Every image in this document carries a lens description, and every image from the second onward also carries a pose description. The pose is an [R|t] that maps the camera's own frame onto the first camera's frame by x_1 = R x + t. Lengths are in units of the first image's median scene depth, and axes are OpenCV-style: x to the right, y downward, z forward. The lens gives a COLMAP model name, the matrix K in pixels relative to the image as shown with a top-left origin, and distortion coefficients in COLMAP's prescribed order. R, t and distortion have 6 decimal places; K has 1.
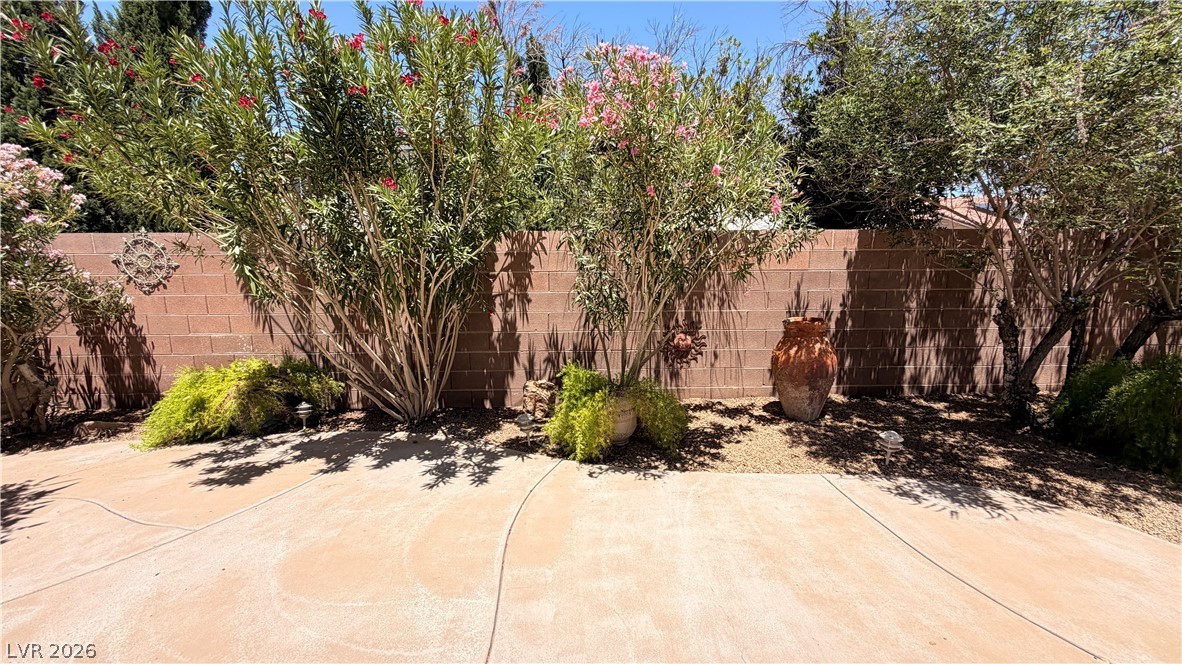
lens RADIAL K [[469.9, 0, 589.7], [0, 469.9, 332.9], [0, 0, 1]] dist [0.000107, 0.000584]
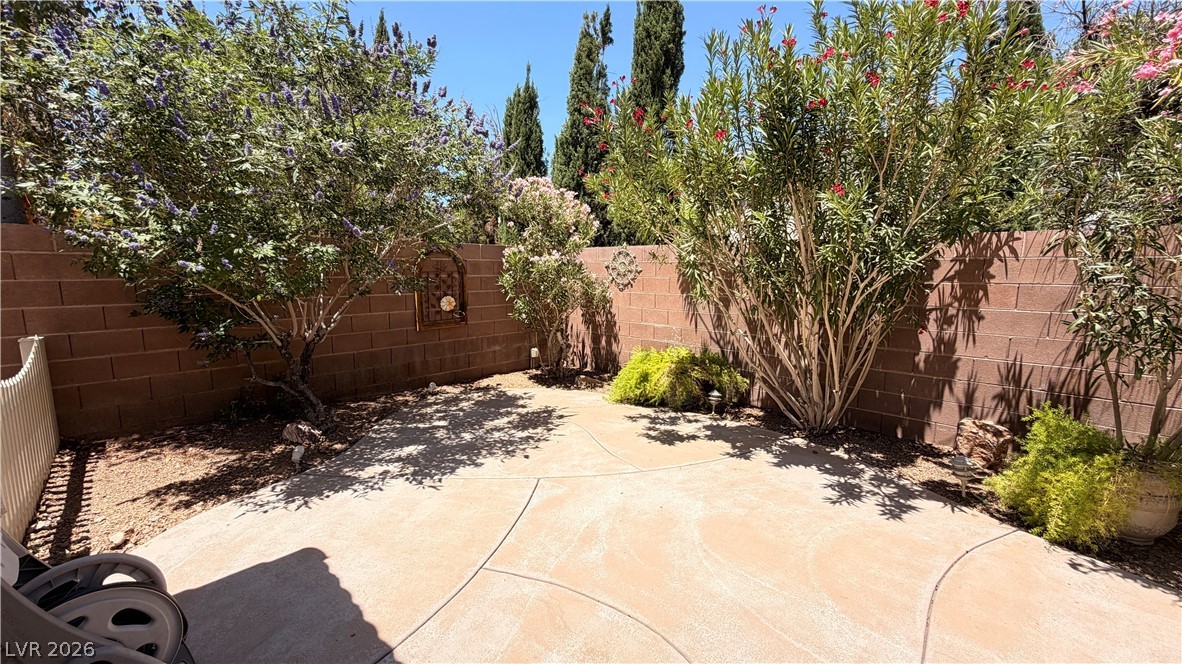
lens RADIAL K [[469.9, 0, 584.8], [0, 469.9, 332.7], [0, 0, 1]] dist [0.000107, 0.000584]
pose [[0.704625, 0.104008, -0.701916, -0.047510], [-0.116446, 0.992738, 0.030206, 0.011266], [0.699960, 0.060451, 0.711619, -0.047117]]
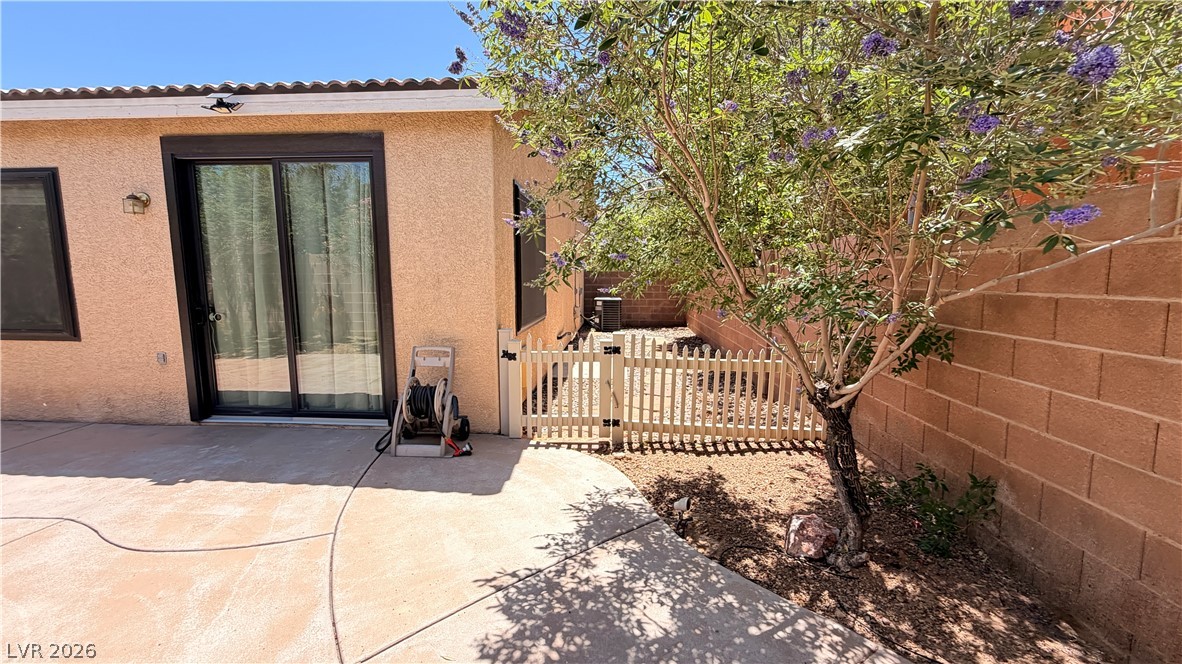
lens RADIAL K [[469.9, 0, 579.4], [0, 469.9, 329.0], [0, 0, 1]] dist [0.000107, 0.000584]
pose [[-0.993892, -0.013102, 0.109577, -0.948011], [0.017584, 0.961441, 0.274450, -0.120092], [-0.108948, 0.274701, -0.955338, 0.827992]]
